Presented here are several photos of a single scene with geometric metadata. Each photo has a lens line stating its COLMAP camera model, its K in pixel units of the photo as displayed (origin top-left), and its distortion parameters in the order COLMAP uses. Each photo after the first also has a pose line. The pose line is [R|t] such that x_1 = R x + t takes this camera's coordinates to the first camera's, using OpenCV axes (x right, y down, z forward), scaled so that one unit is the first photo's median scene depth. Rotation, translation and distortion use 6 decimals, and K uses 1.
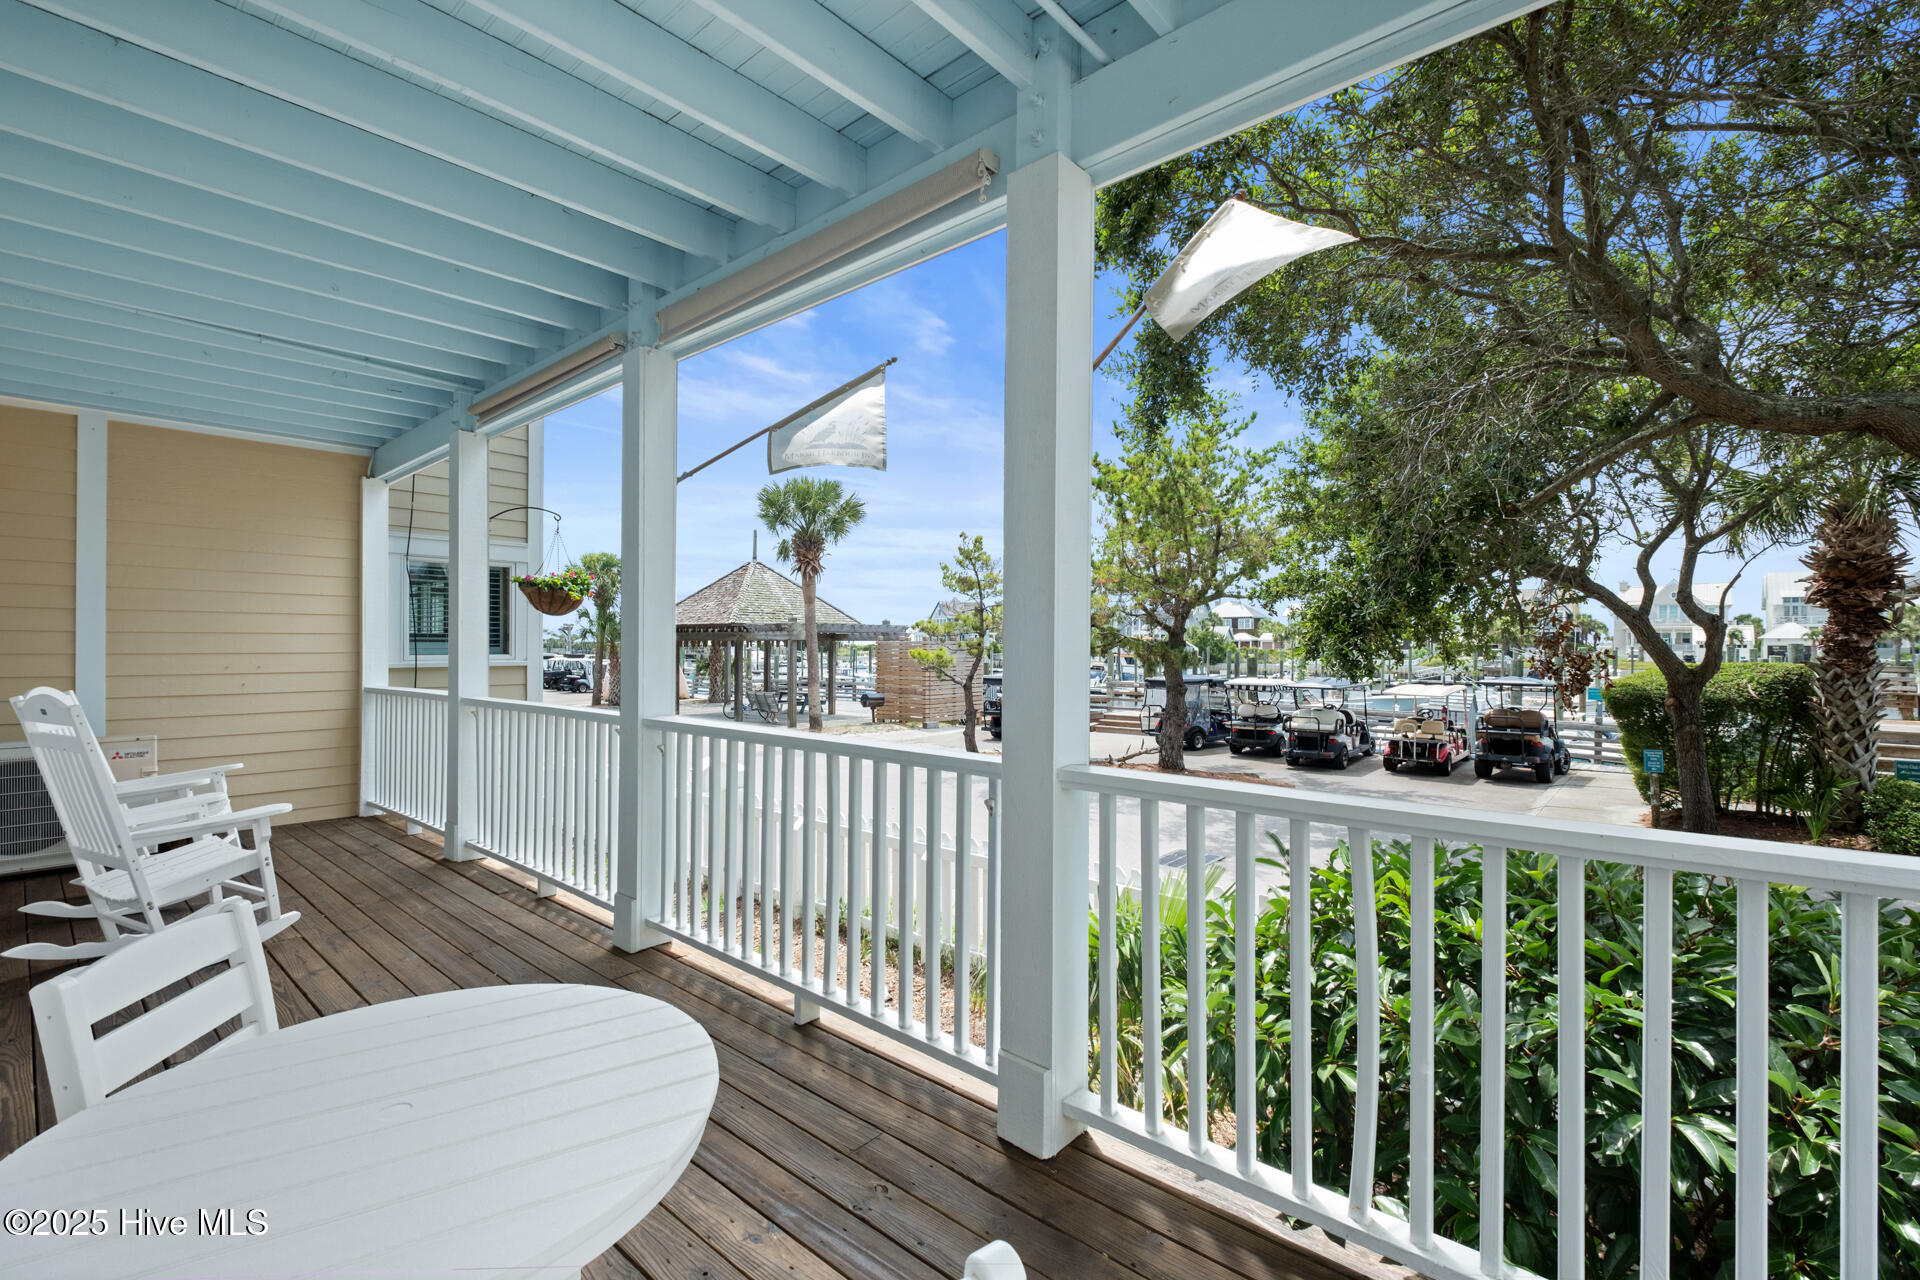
lens RADIAL K [[839.1, 0, 956.2], [0, 839.1, 643.8], [0, 0, 1]] dist [0.000797, -0.002296]
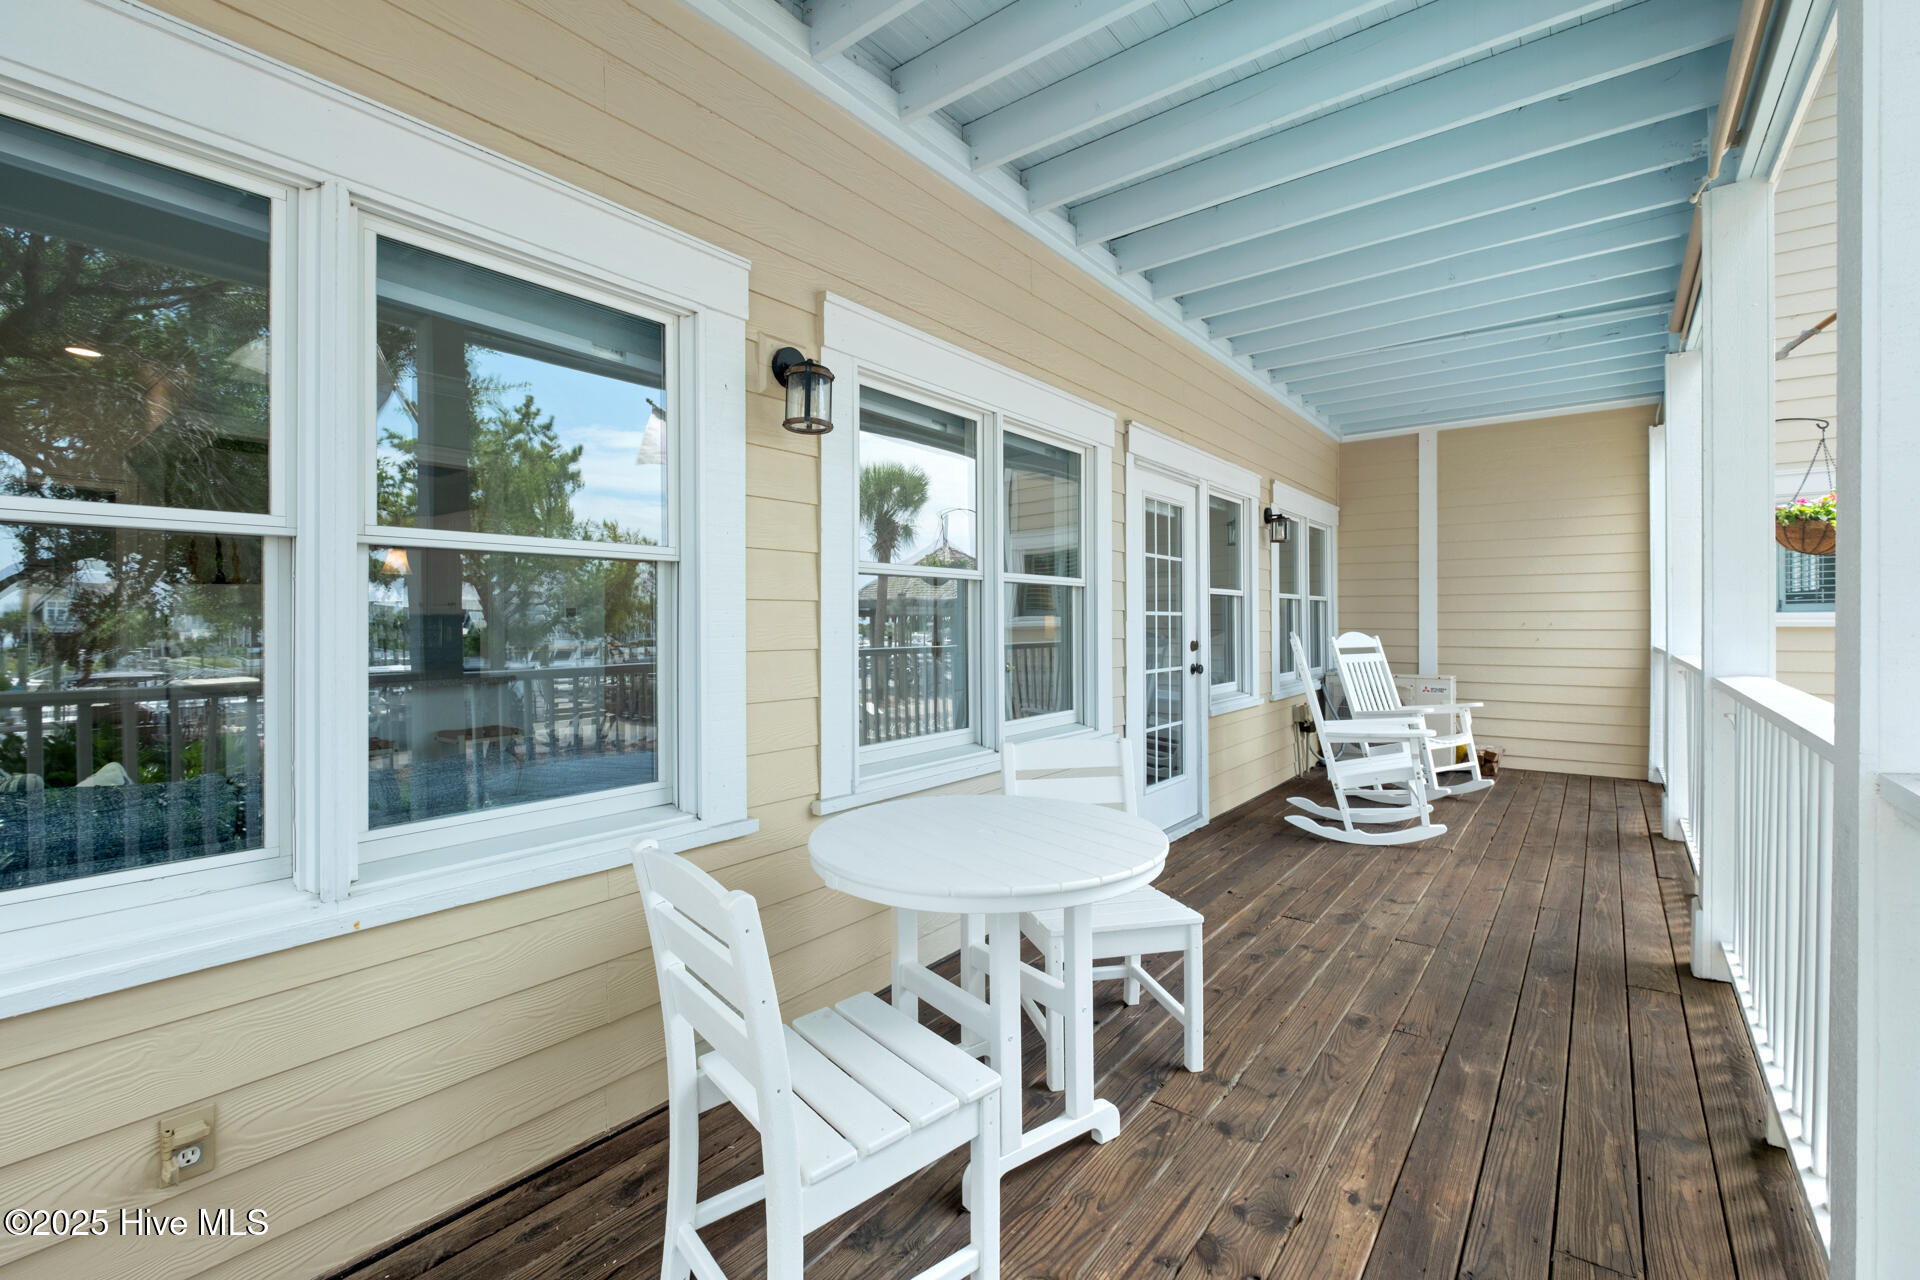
lens RADIAL K [[839.1, 0, 954.6], [0, 839.1, 627.1], [0, 0, 1]] dist [0.000797, -0.002296]
pose [[0.065047, 0.006325, -0.997862, 0.208851], [0.006498, 0.999956, 0.006762, 0.019626], [0.997861, -0.006924, 0.065003, 0.157745]]
